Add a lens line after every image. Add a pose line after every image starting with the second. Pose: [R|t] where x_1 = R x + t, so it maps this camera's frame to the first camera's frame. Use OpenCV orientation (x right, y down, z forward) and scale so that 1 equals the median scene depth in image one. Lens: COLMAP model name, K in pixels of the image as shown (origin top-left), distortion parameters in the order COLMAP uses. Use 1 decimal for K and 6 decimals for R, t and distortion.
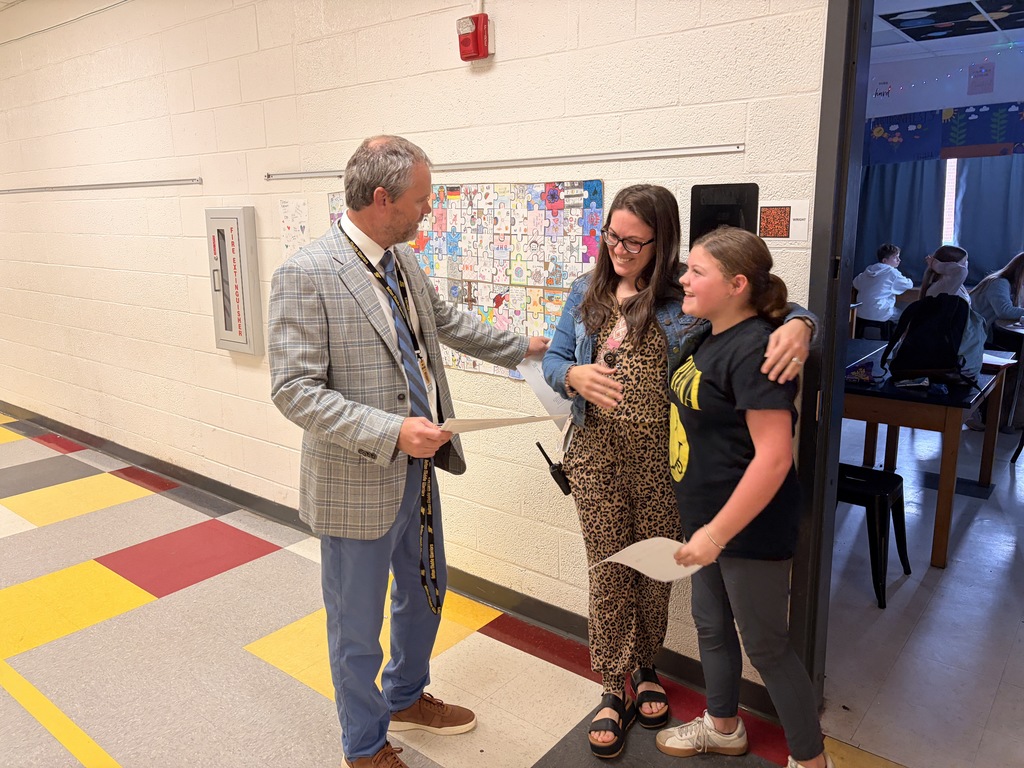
lens RADIAL K [[768.1, 0, 516.0], [0, 768.1, 386.6], [0, 0, 1]] dist [0.069055, -0.076812]
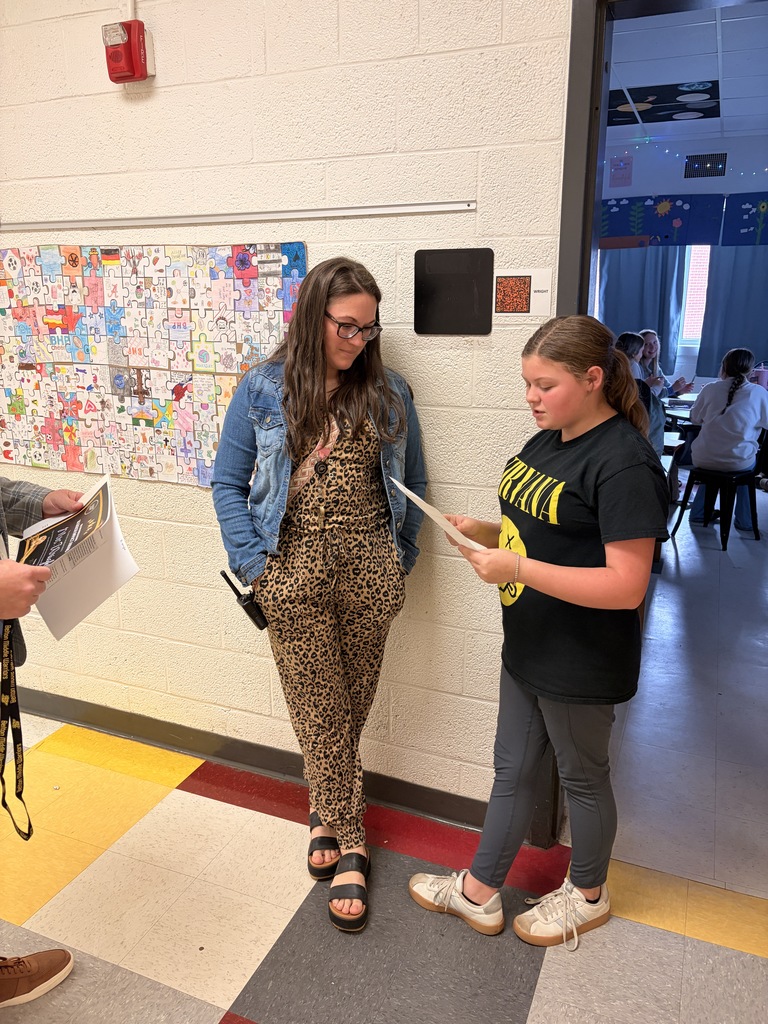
lens RADIAL K [[772.9, 0, 385.5], [0, 772.9, 516.4], [0, 0, 1]] dist [0.019271, 0.013593]
pose [[0.962932, -0.062318, 0.262446, -0.037848], [0.049479, 0.997245, 0.055258, -0.015583], [-0.265167, -0.040224, 0.963363, 0.154394]]
